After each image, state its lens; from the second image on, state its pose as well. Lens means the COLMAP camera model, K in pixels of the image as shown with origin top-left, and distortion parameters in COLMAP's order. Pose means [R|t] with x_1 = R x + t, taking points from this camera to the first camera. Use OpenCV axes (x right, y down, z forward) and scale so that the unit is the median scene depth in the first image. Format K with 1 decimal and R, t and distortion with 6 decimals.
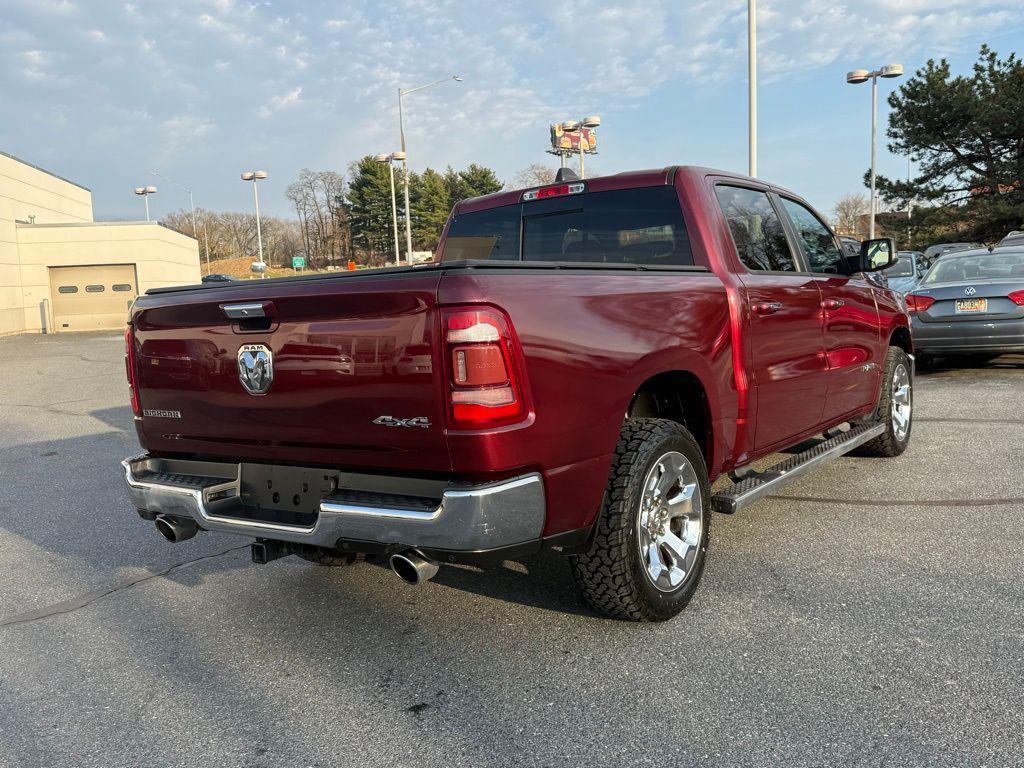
lens RADIAL K [[899.0, 0, 507.1], [0, 899.0, 398.6], [0, 0, 1]] dist [0.143020, -0.253116]
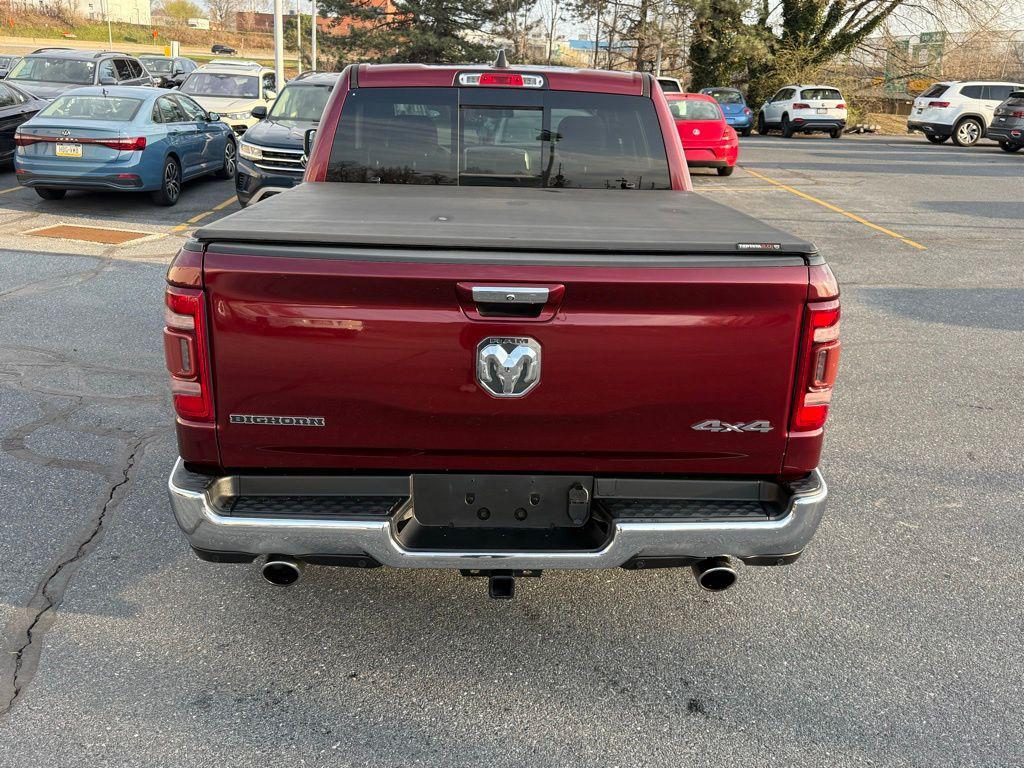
lens RADIAL K [[900.5, 0, 513.6], [0, 900.5, 402.7], [0, 0, 1]] dist [0.147708, -0.293371]
pose [[0.788550, -0.120116, 0.603126, -0.452035], [-0.010968, 0.977837, 0.209082, -0.099678], [-0.614873, -0.171487, 0.769756, 0.244551]]
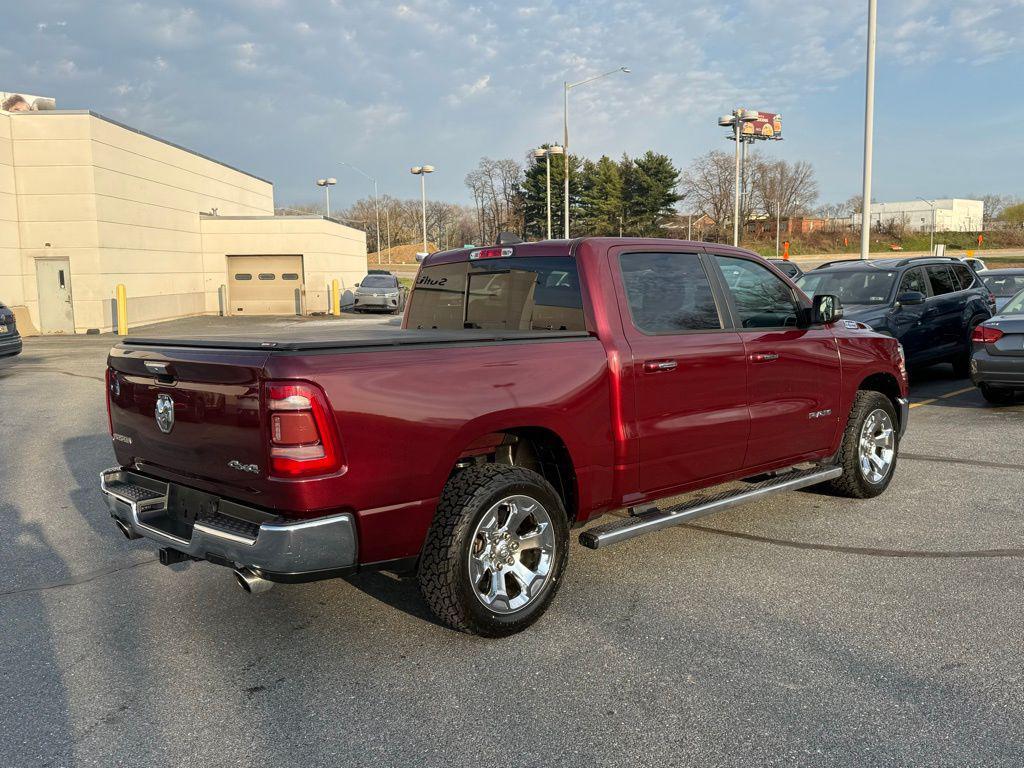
lens RADIAL K [[899.0, 0, 507.1], [0, 899.0, 398.6], [0, 0, 1]] dist [0.143020, -0.253116]
pose [[0.981529, 0.051649, -0.184210, 0.263235], [-0.048981, 0.998619, 0.019006, -0.061669], [0.184937, -0.009632, 0.982703, -0.107064]]
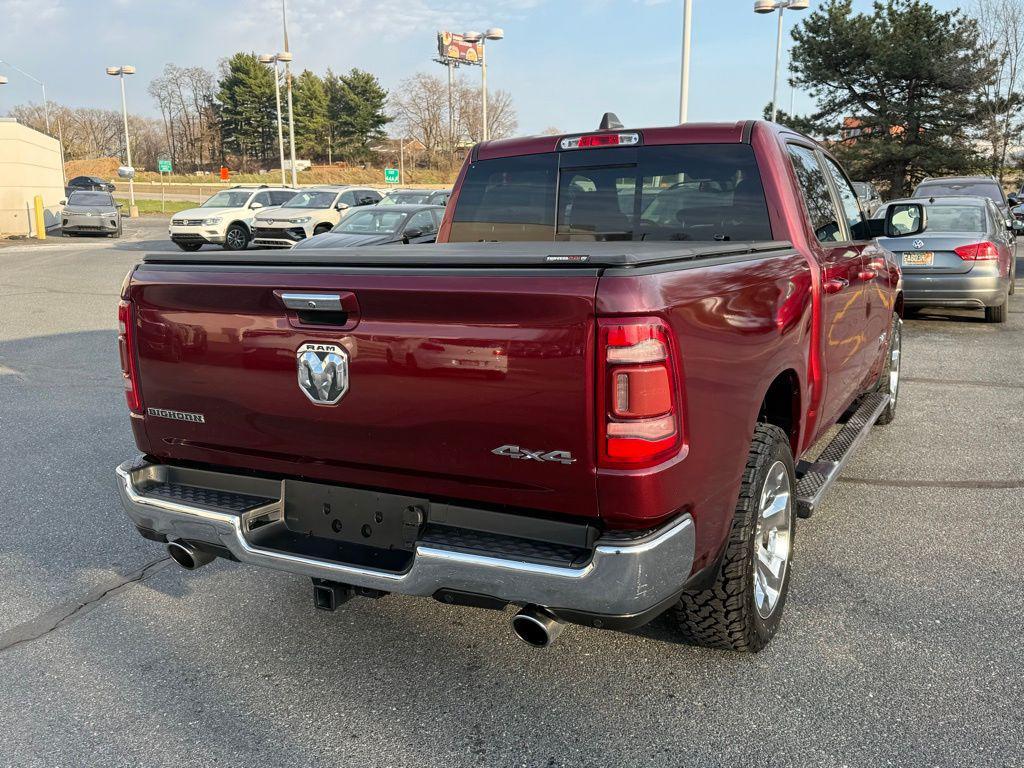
lens RADIAL K [[900.5, 0, 513.6], [0, 900.5, 402.7], [0, 0, 1]] dist [0.147708, -0.293371]
pose [[0.990244, 0.008843, 0.139064, -0.135109], [-0.021600, 0.995663, 0.090494, -0.050763], [-0.137660, -0.092615, 0.986140, 0.115241]]
